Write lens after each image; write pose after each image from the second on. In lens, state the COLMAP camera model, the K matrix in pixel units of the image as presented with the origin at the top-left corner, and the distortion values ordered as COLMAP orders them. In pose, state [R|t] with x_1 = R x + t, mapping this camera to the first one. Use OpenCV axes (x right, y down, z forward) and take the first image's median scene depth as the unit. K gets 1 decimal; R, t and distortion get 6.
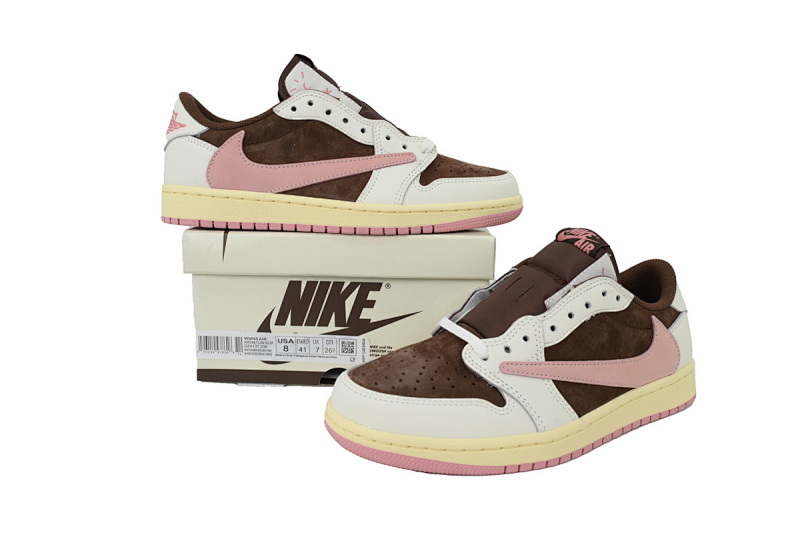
lens RADIAL K [[596.5, 0, 400.0], [0, 596.5, 266.5], [0, 0, 1]] dist [-0.001138, -0.000445]
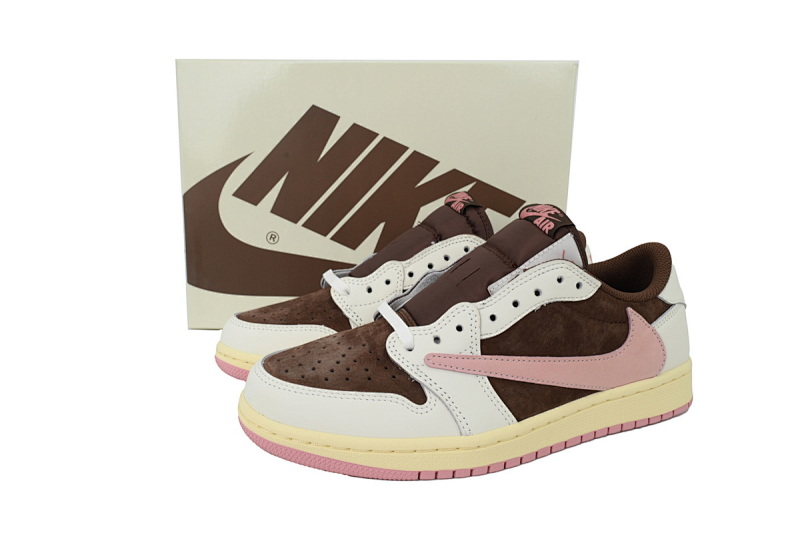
lens RADIAL K [[596.5, 0, 400.0], [0, 596.5, 266.5], [0, 0, 1]] dist [-0.001138, -0.000445]
pose [[0.990239, 0.025506, -0.137025, 0.239699], [-0.021664, 0.999331, 0.029452, 0.006146], [0.137685, -0.026196, 0.990130, 0.121343]]
